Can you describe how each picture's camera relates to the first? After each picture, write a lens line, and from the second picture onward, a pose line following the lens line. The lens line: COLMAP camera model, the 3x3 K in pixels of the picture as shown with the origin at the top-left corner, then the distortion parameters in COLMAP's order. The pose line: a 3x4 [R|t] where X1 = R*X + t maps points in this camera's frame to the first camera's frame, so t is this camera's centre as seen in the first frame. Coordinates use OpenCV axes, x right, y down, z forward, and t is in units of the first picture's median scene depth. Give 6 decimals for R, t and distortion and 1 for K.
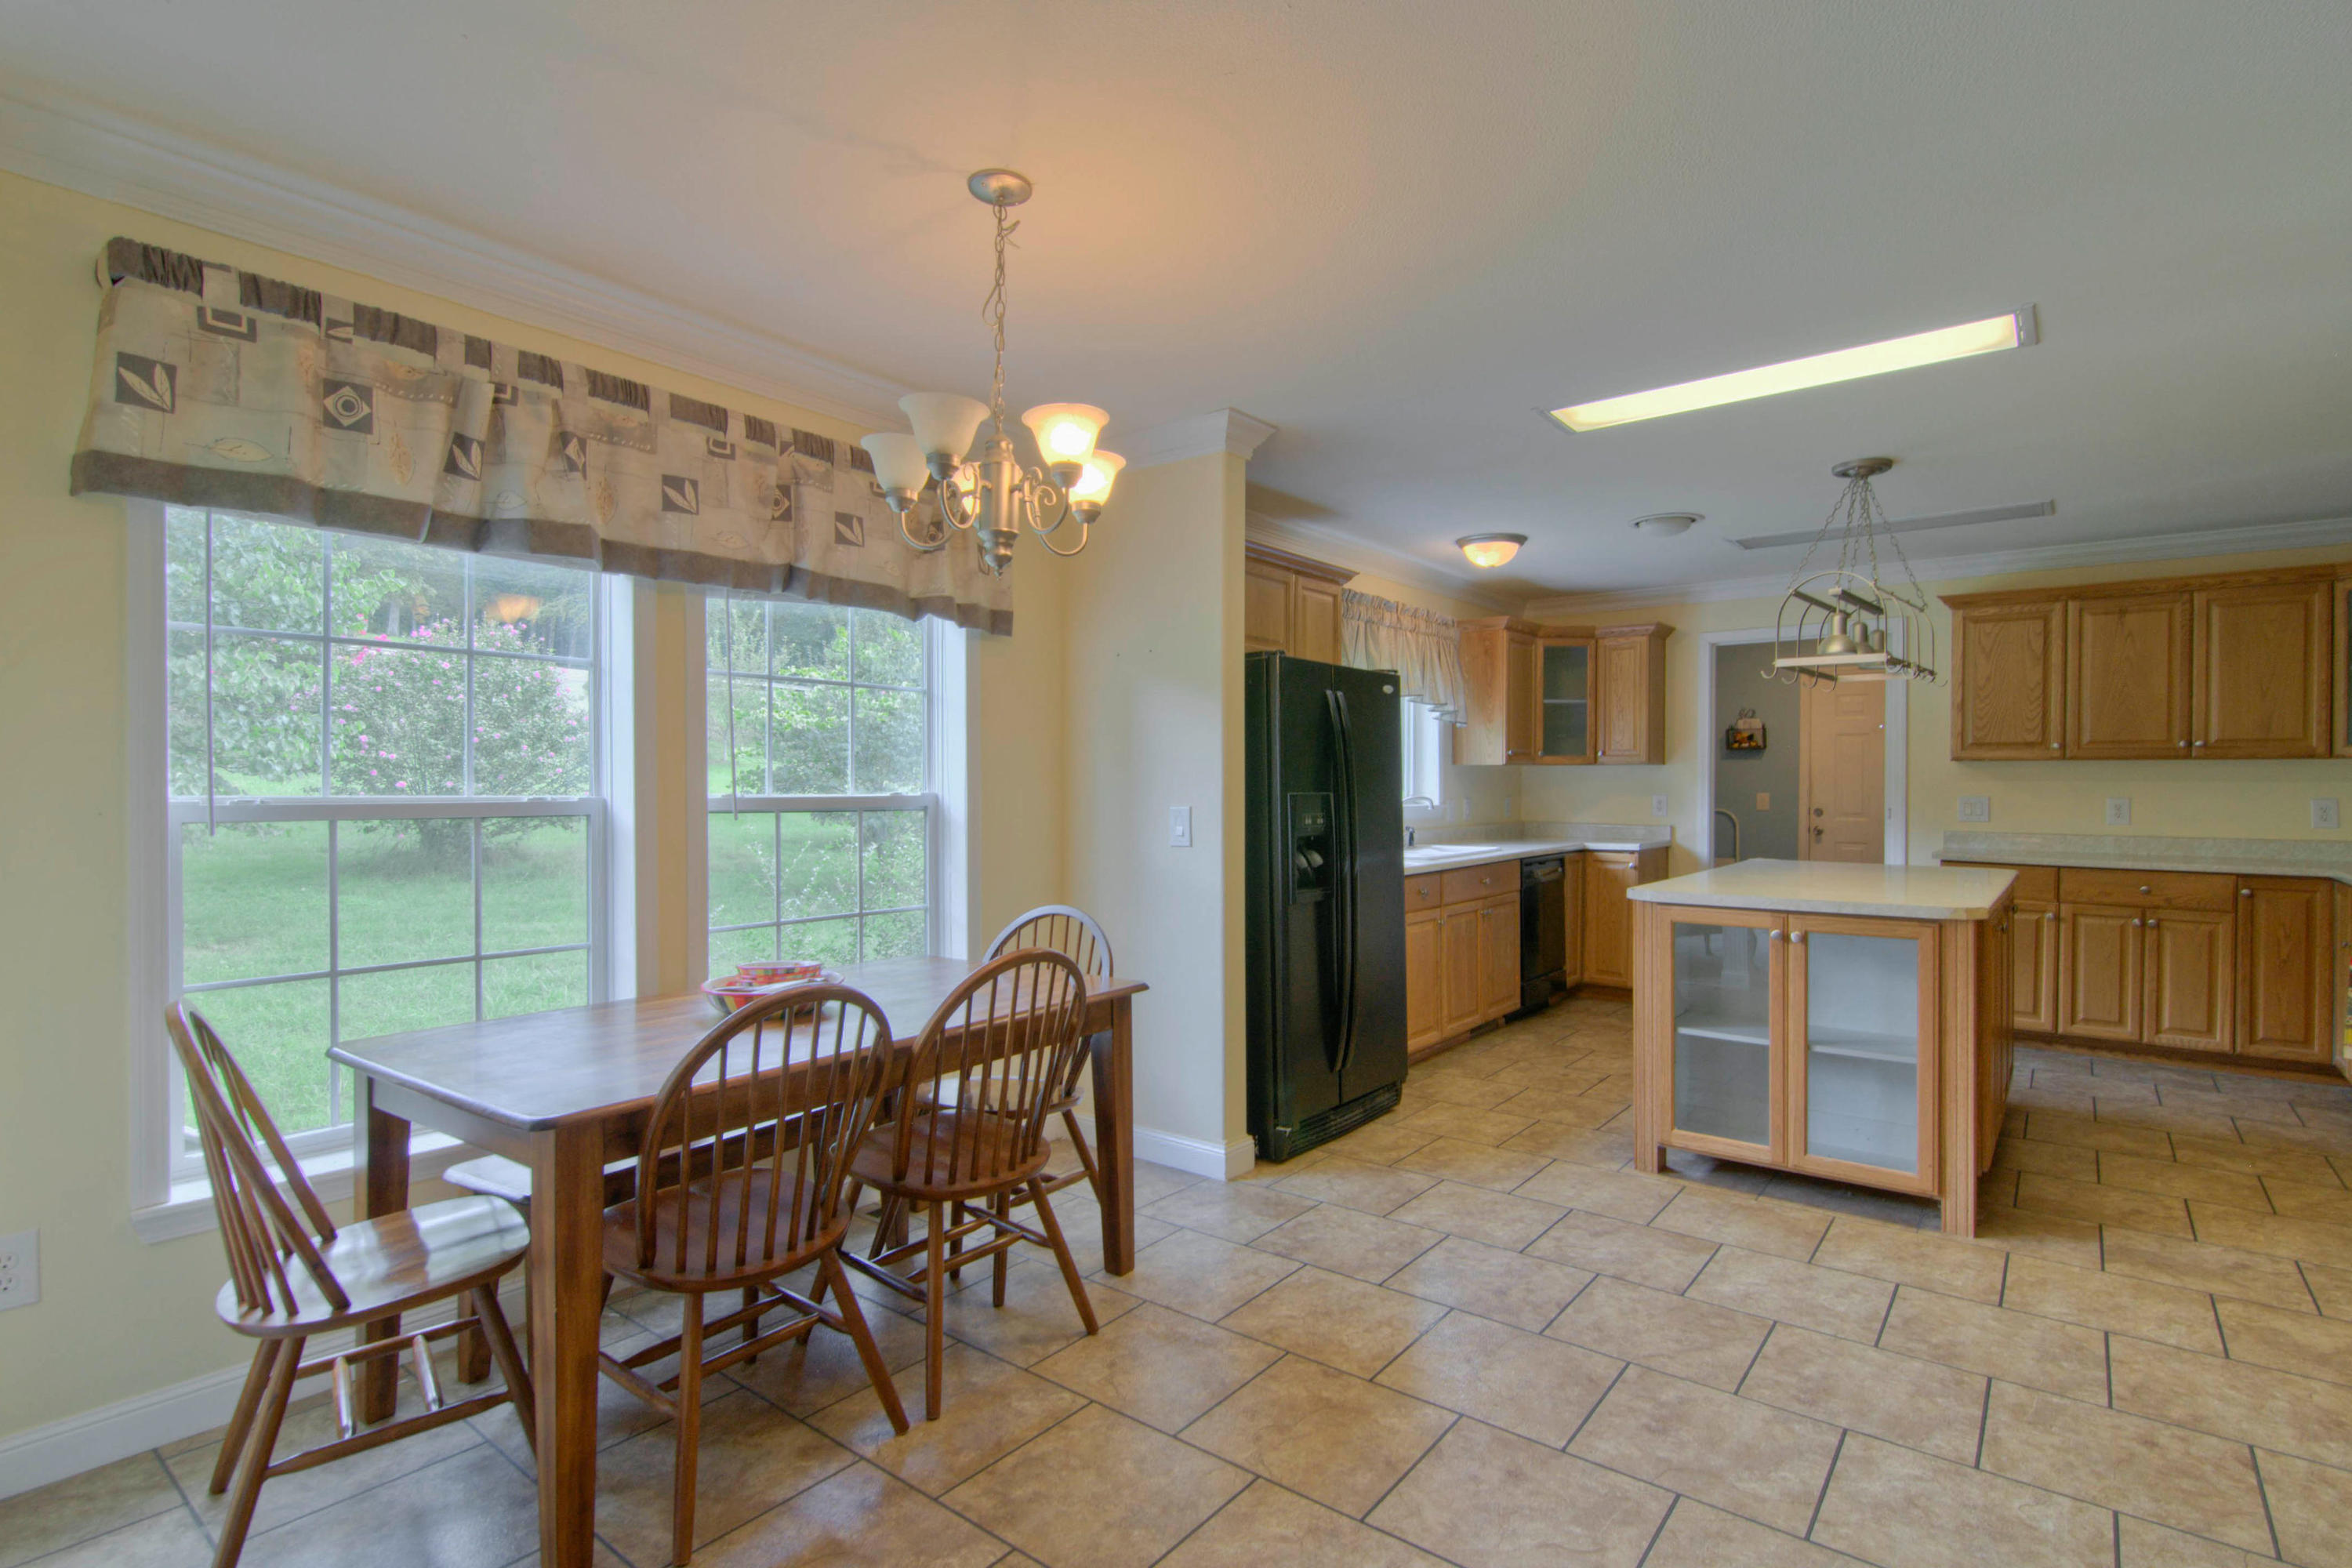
lens RADIAL K [[1124.7, 0, 1176.4], [0, 1124.7, 792.2], [0, 0, 1]] dist [0.000182, -0.007447]
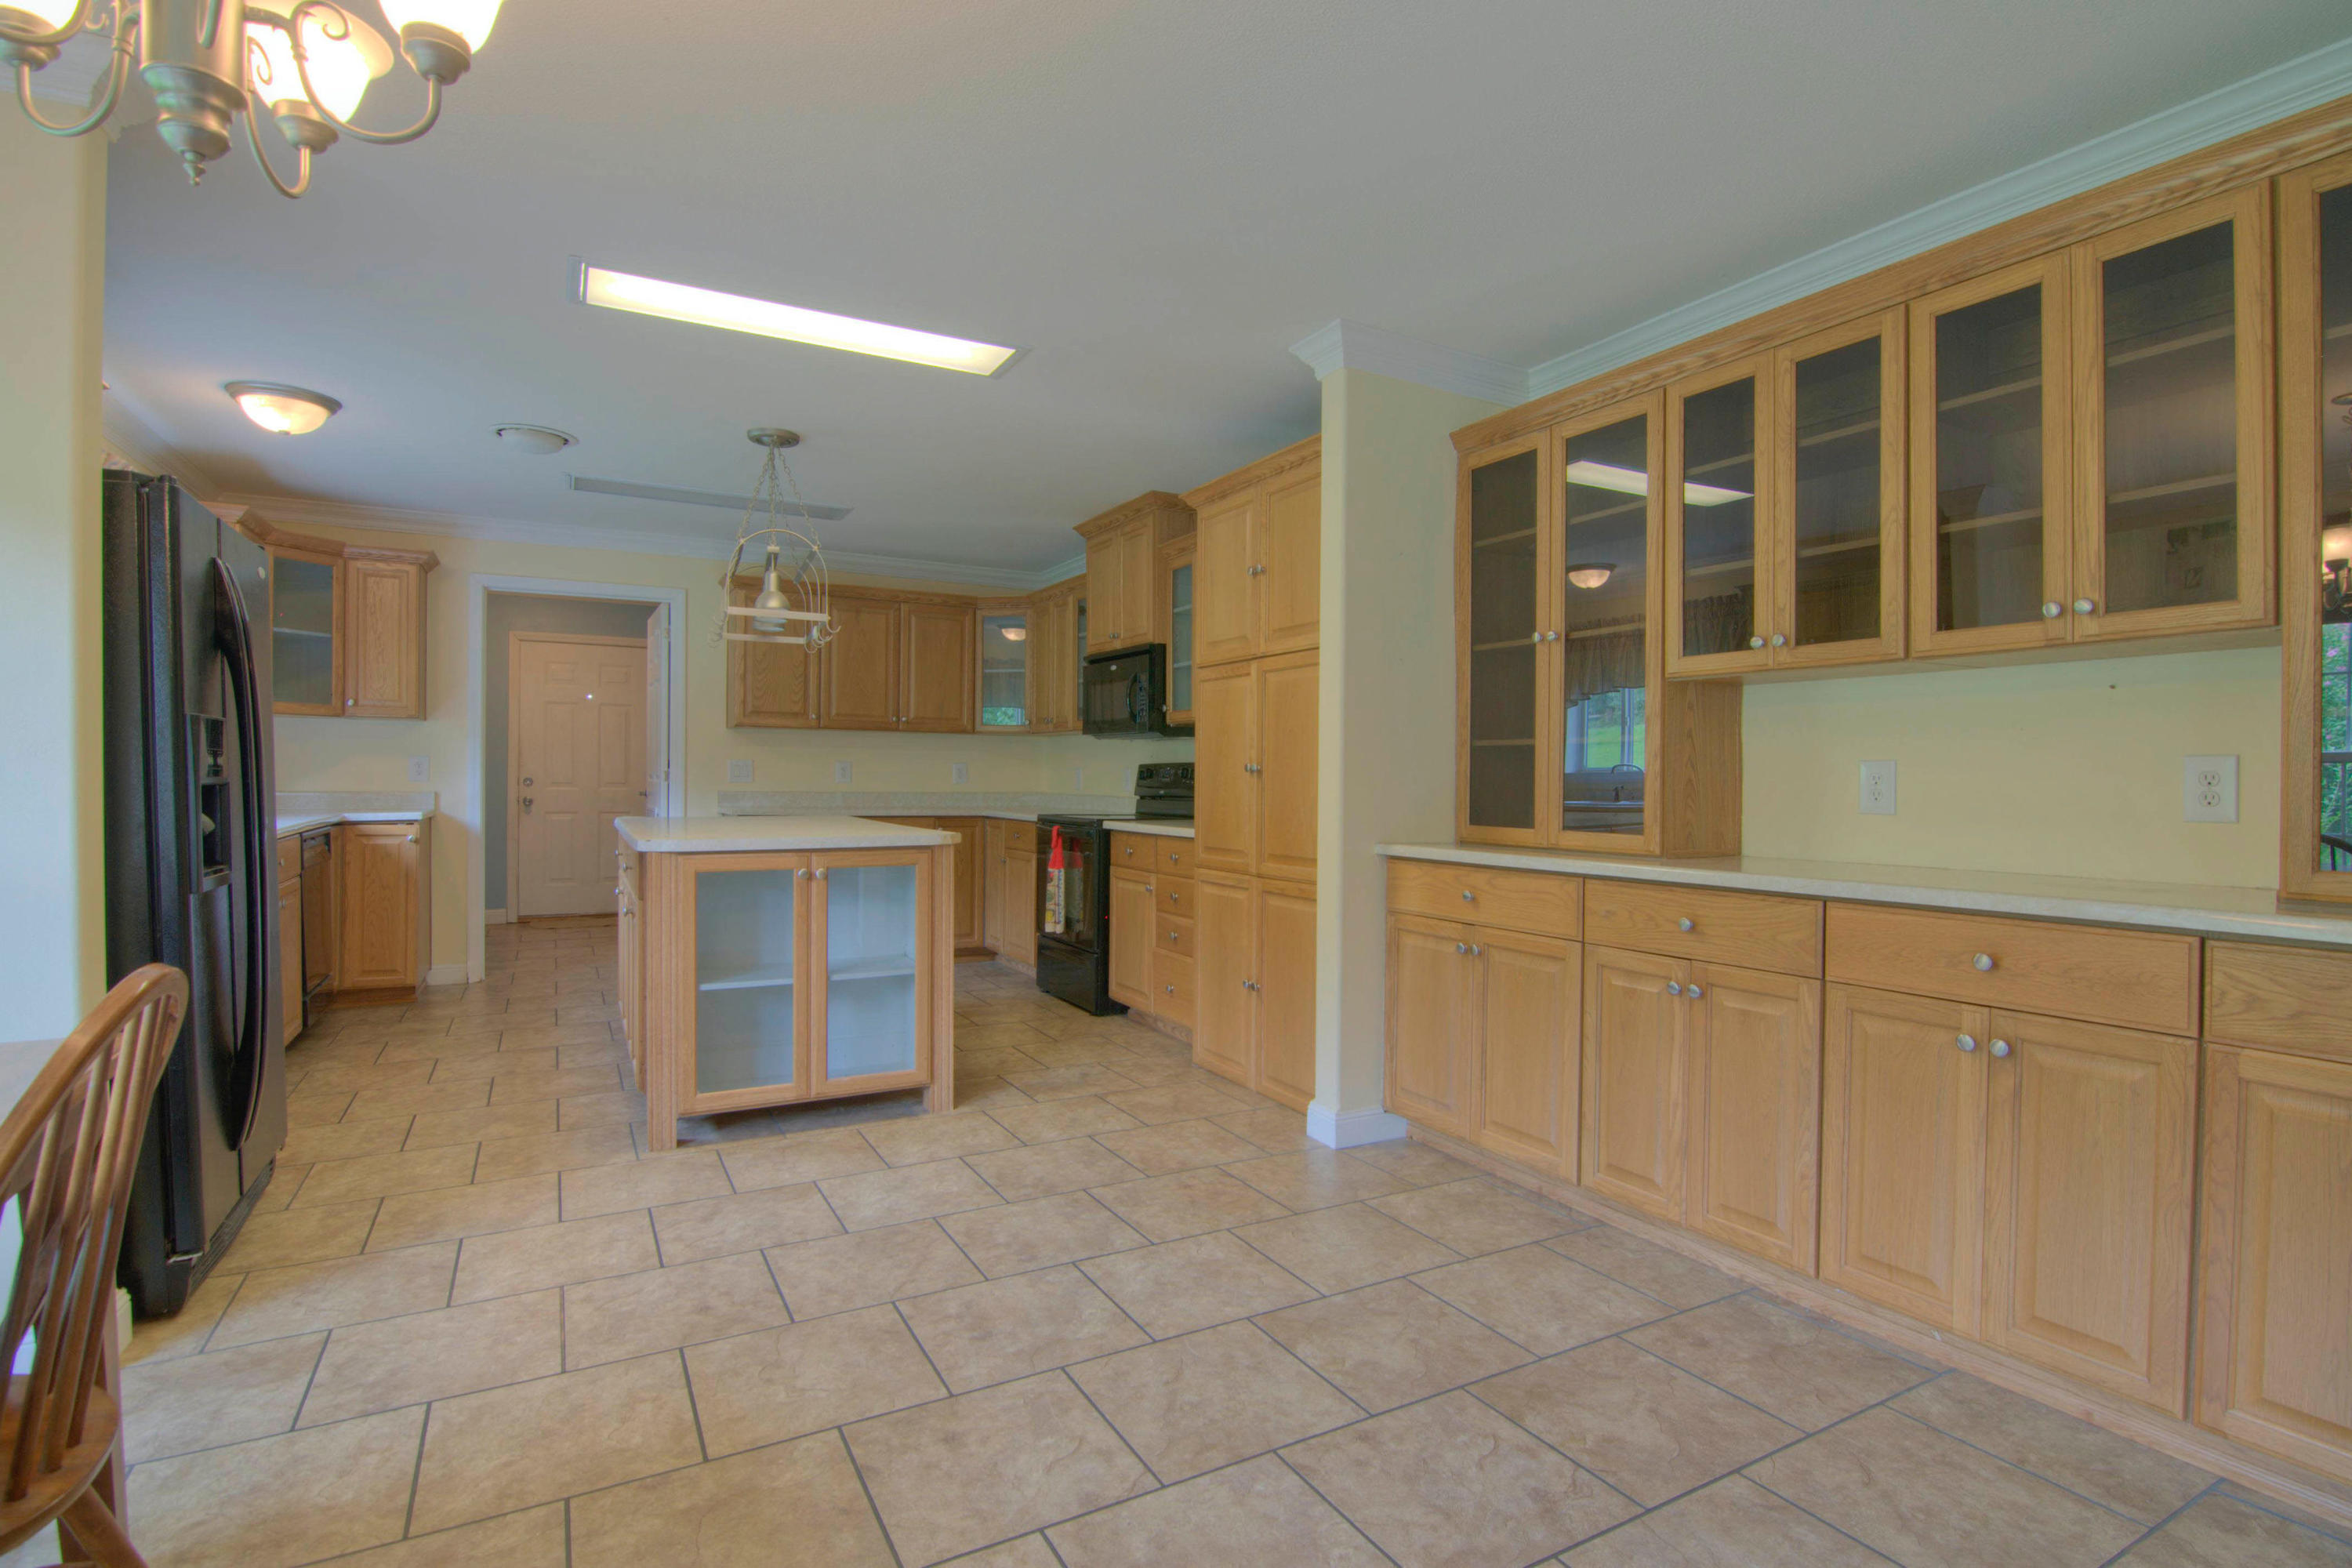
lens RADIAL K [[1136.6, 0, 1188.0], [0, 1136.6, 787.5], [0, 0, 1]] dist [-0.004962, -0.011142]
pose [[0.375694, -0.005655, 0.926727, -0.203460], [-0.000170, 0.999981, 0.006171, 0.029237], [-0.926744, -0.002476, 0.375686, 0.199852]]
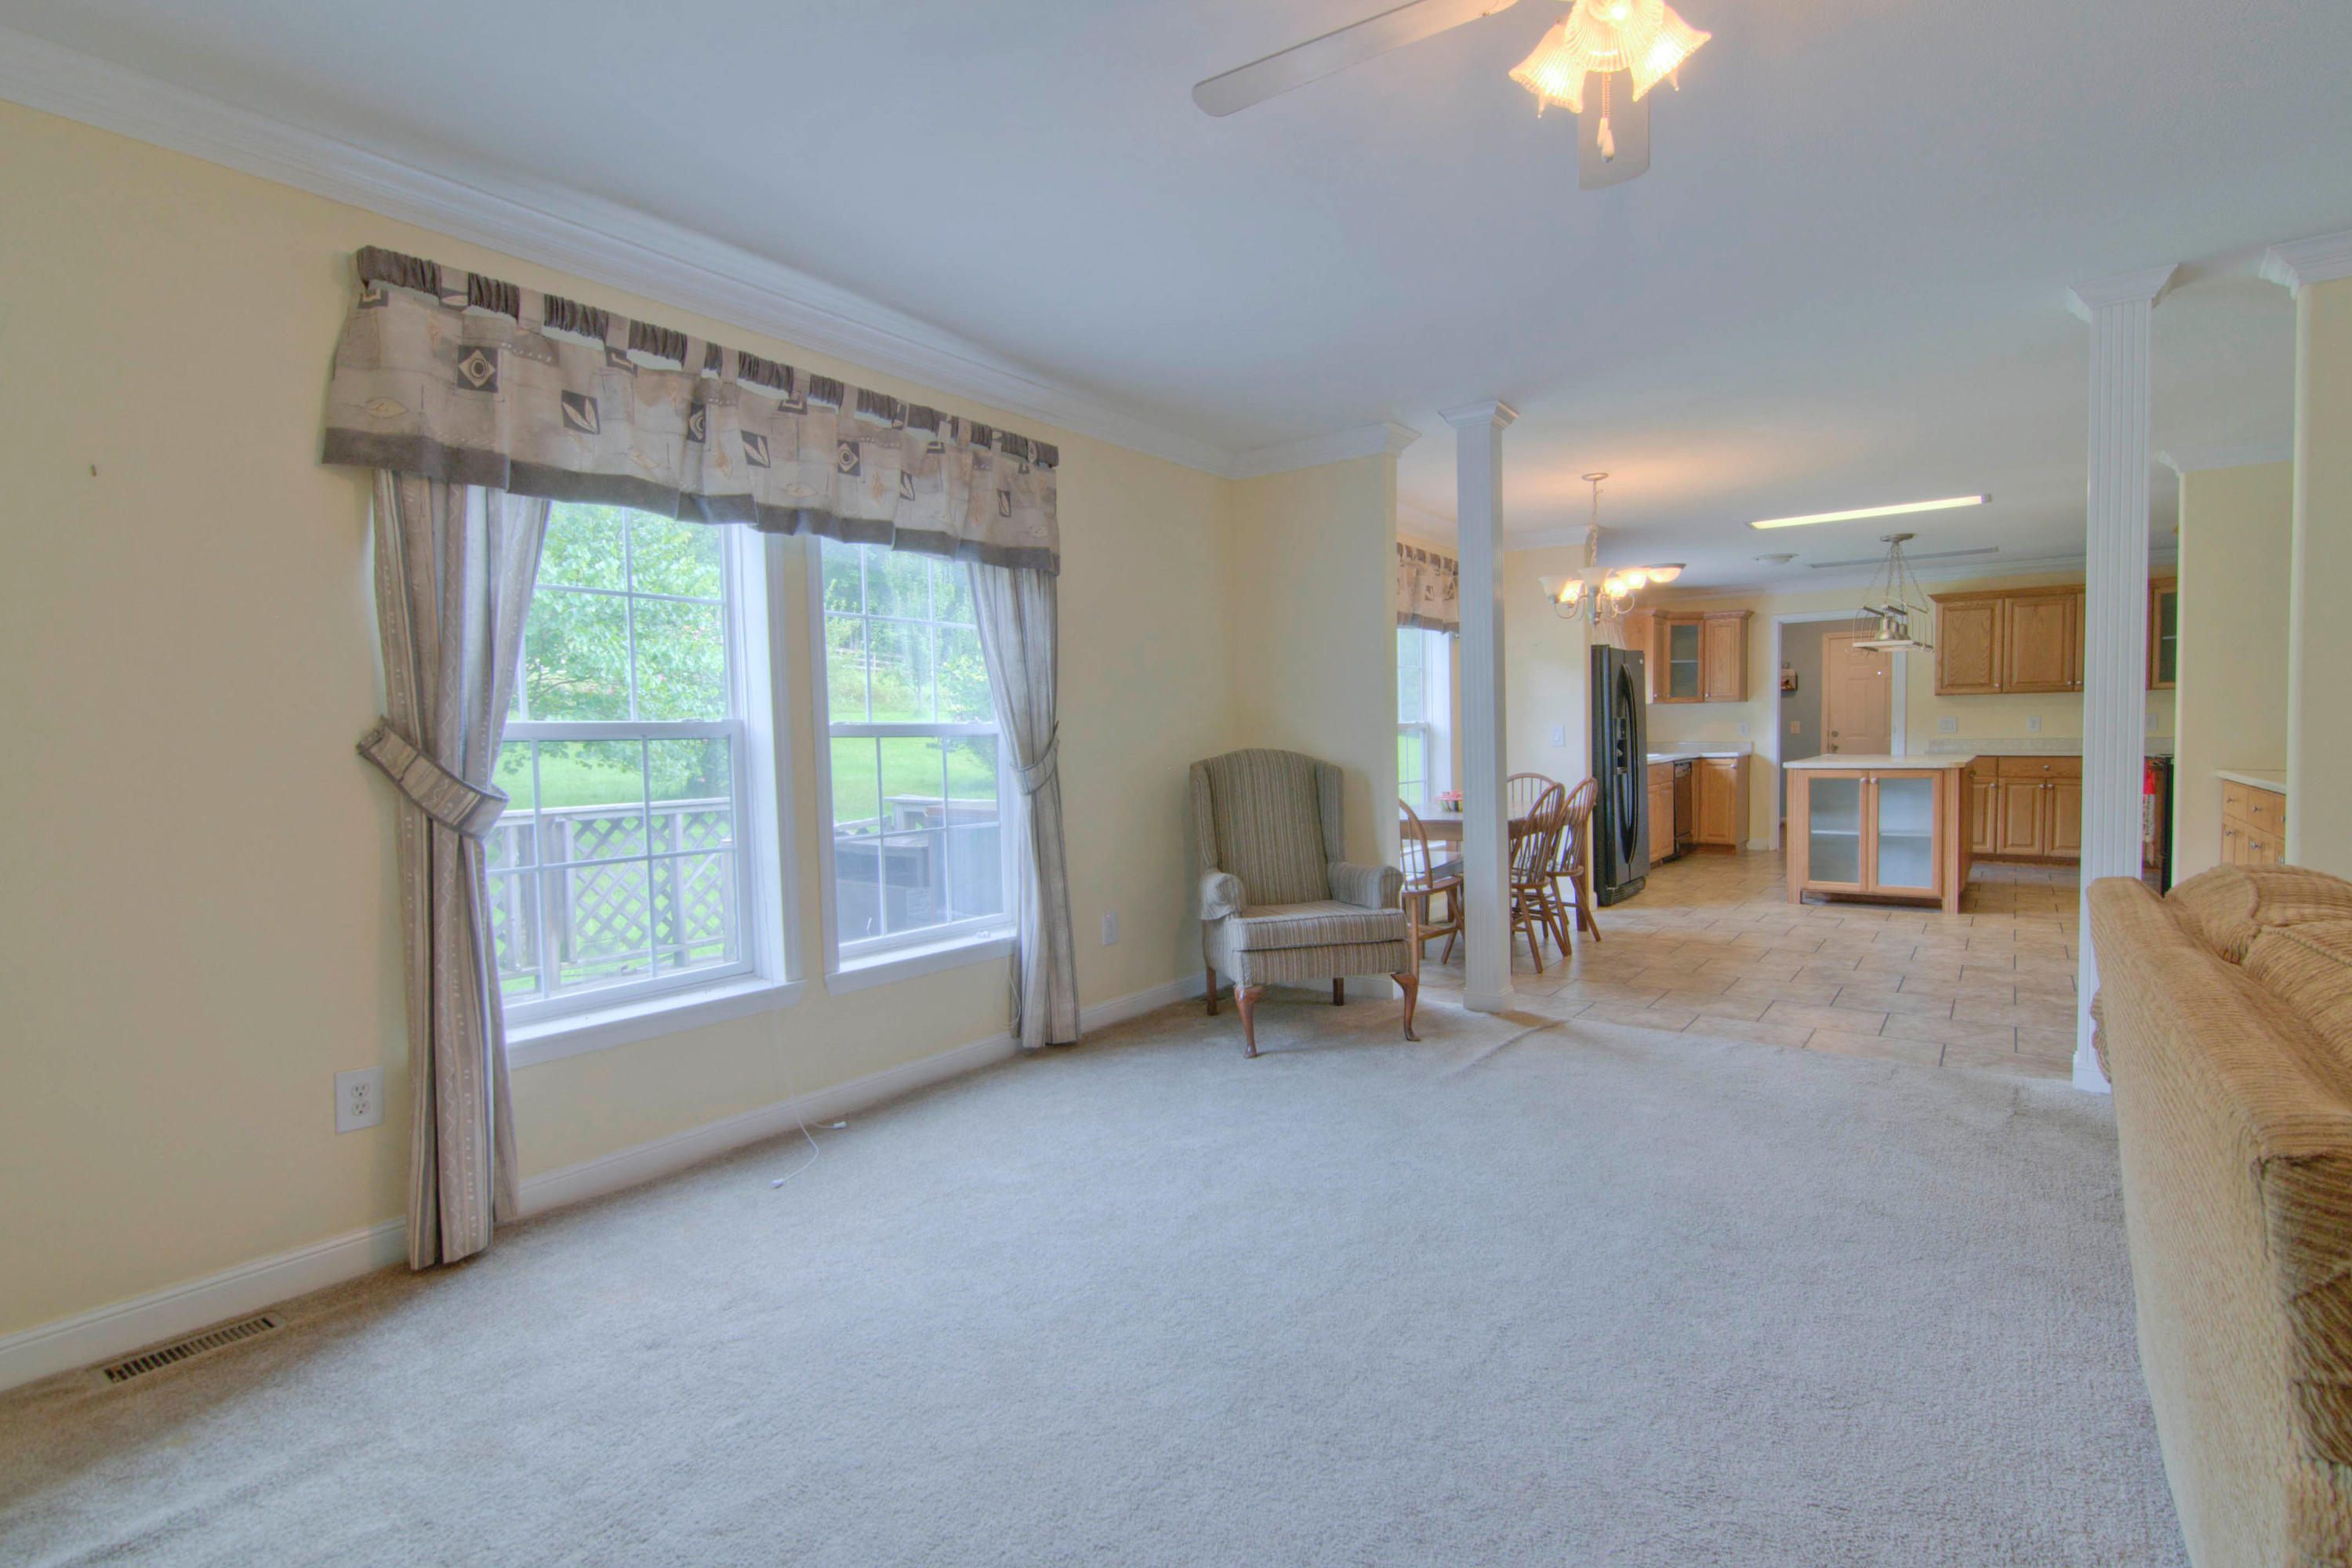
lens RADIAL K [[1163.8, 0, 1235.7], [0, 1163.8, 788.0], [0, 0, 1]] dist [0.044680, -0.000368]
pose [[0.995538, -0.020864, 0.092025, -0.566611], [0.017177, 0.999024, 0.040683, 0.022270], [-0.092784, -0.038921, 0.994925, -0.729451]]
